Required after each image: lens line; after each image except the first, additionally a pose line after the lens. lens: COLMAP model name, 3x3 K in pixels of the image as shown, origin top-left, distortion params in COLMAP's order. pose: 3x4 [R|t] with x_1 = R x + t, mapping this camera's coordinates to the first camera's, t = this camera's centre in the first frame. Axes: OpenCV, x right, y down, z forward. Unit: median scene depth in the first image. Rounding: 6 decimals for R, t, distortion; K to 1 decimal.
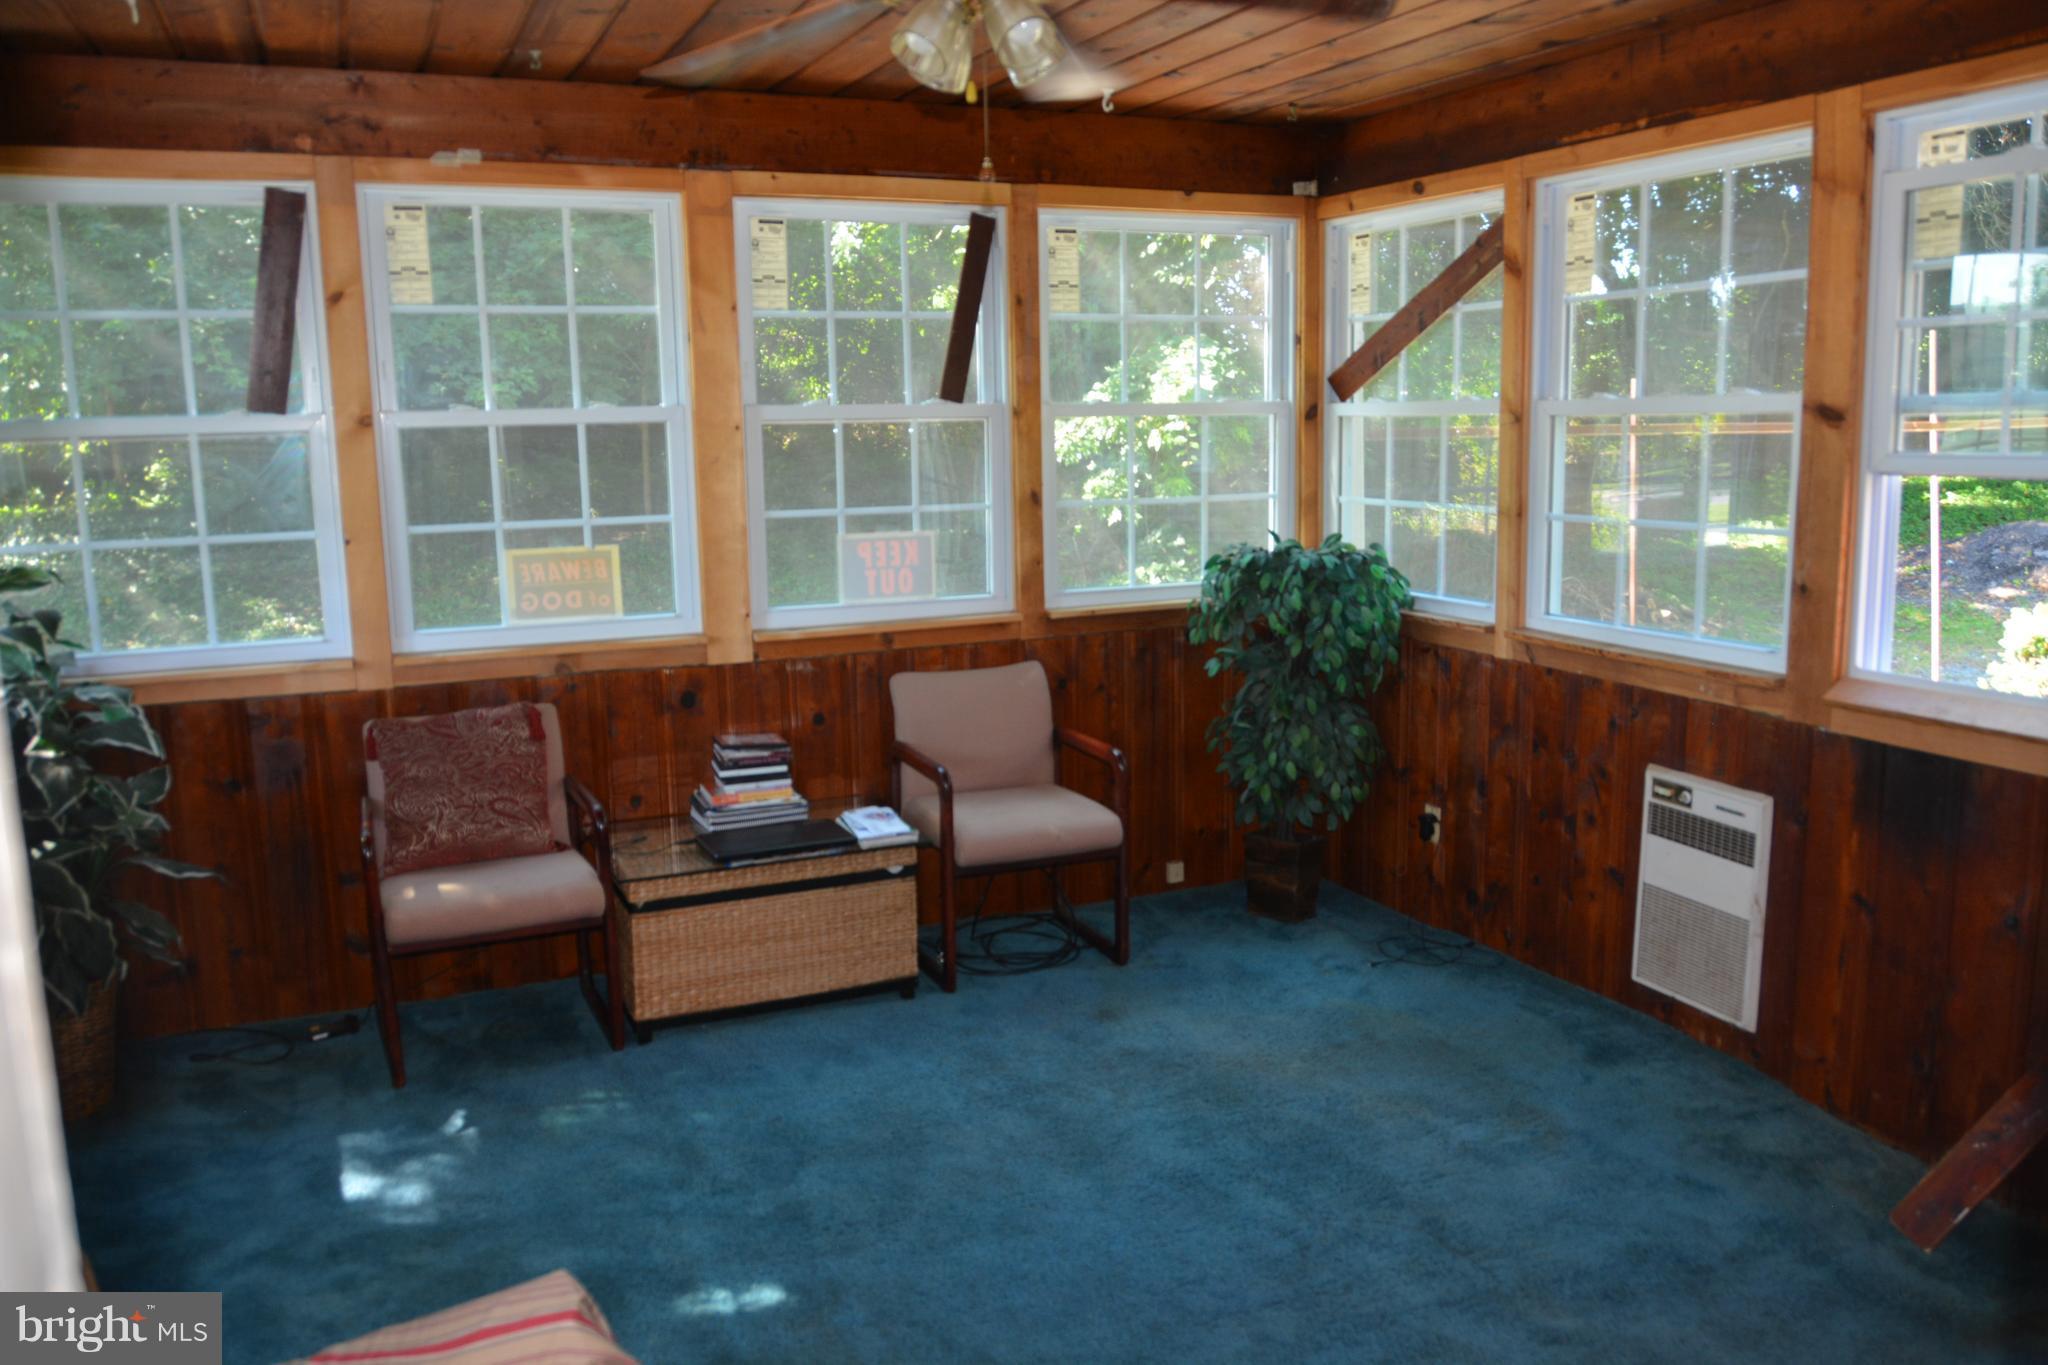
lens RADIAL K [[1583.2, 0, 1012.7], [0, 1583.2, 683.4], [0, 0, 1]] dist [-0.040842, 0.007294]
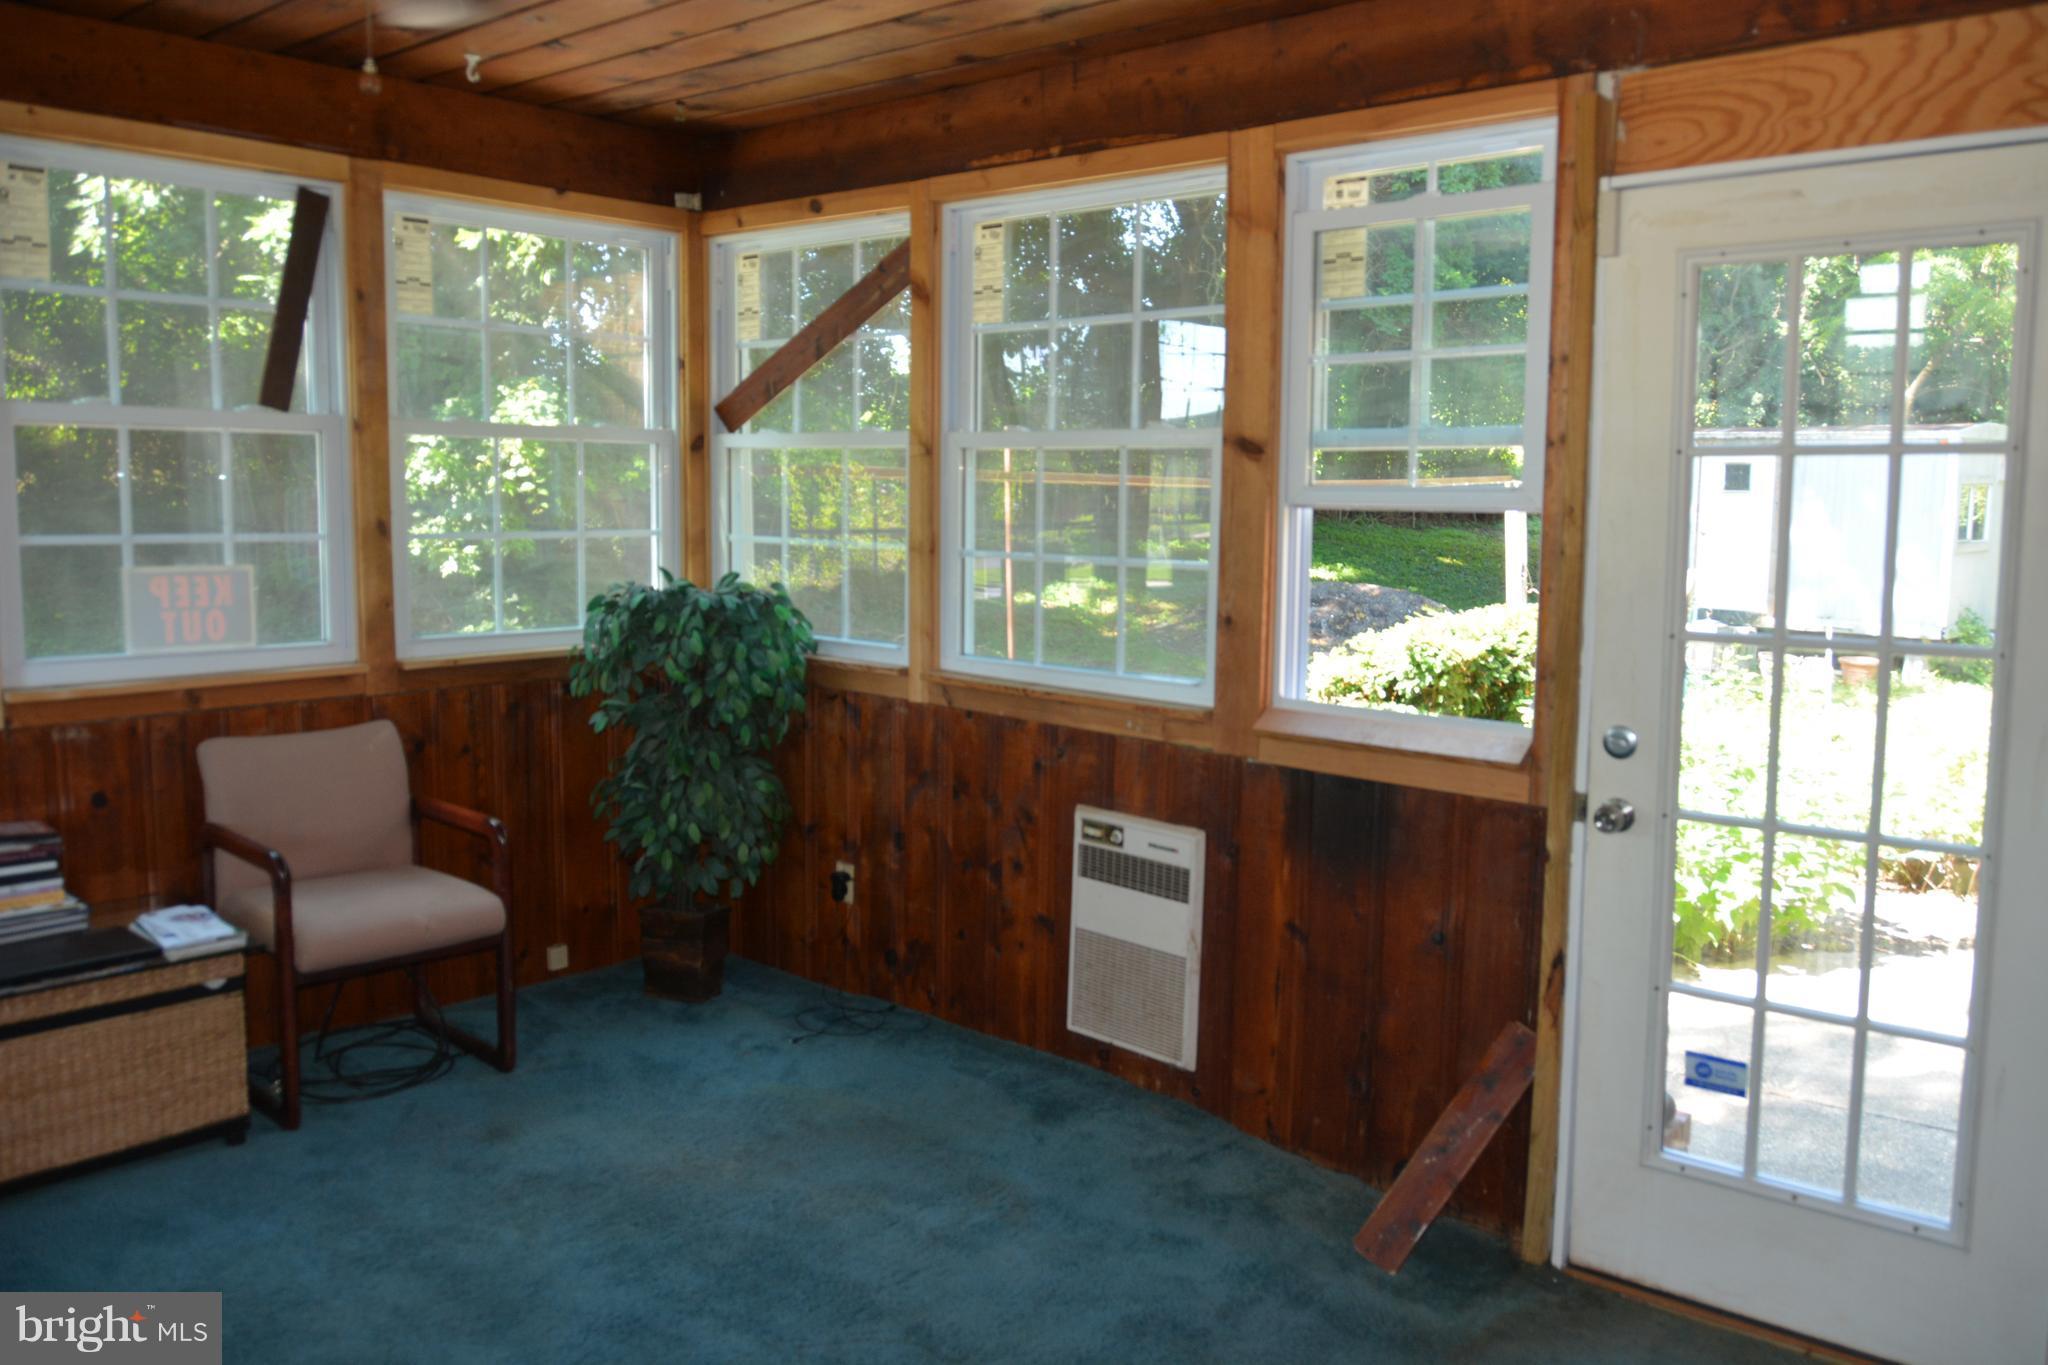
lens RADIAL K [[1583.2, 0, 1012.7], [0, 1583.2, 683.4], [0, 0, 1]] dist [-0.040842, 0.007294]
pose [[0.910171, -0.017161, 0.413877, -0.032664], [0.034769, 0.998781, -0.035049, 0.008412], [-0.412771, 0.046290, 0.909658, 0.111898]]
